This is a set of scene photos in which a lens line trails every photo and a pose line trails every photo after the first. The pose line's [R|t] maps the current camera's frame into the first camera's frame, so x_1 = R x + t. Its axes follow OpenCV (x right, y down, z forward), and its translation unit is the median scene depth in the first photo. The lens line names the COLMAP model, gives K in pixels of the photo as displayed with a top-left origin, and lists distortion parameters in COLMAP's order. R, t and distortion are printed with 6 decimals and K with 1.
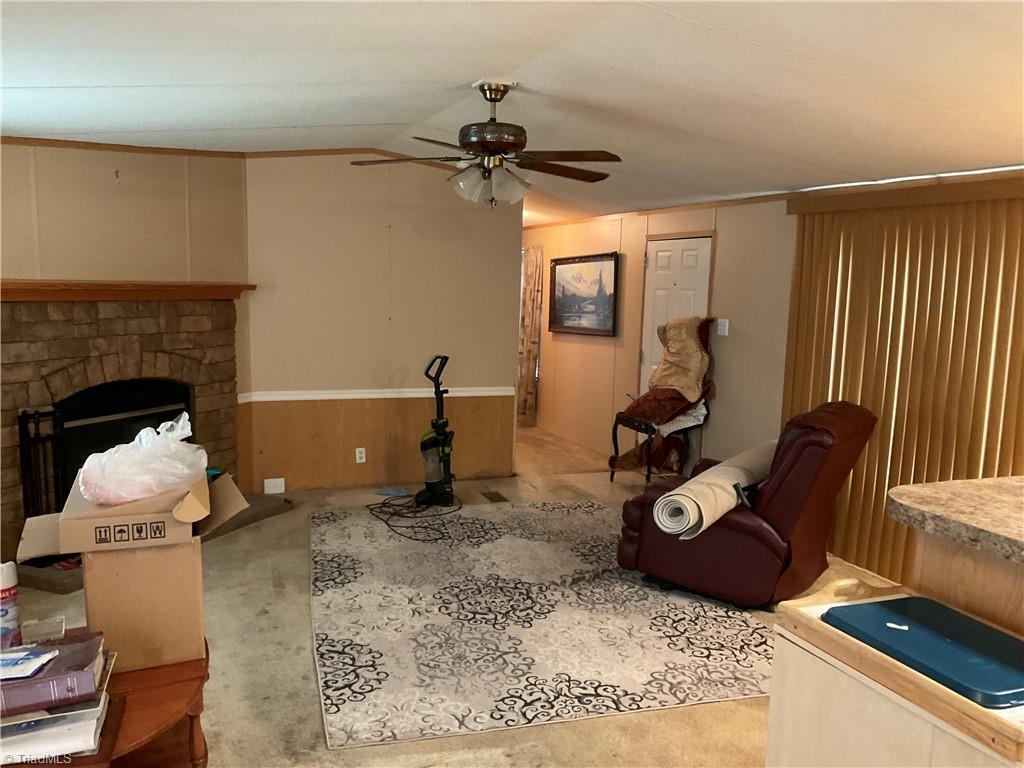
lens RADIAL K [[841.5, 0, 512.7], [0, 841.5, 384.0], [0, 0, 1]] dist [0.087531, -0.169422]
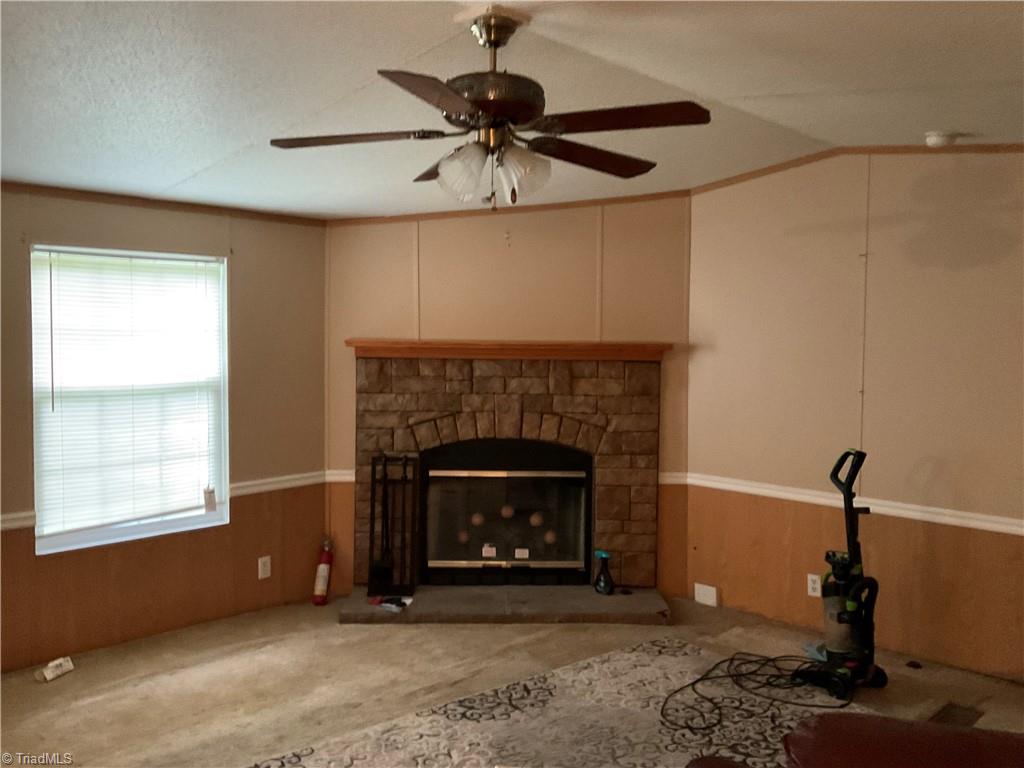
lens RADIAL K [[841.5, 0, 510.9], [0, 841.5, 381.5], [0, 0, 1]] dist [0.087531, -0.169422]
pose [[0.404193, 0.024238, -0.914352, 0.414835], [-0.109938, 0.993689, -0.022257, -0.045864], [0.908043, 0.109518, 0.404307, 0.549719]]
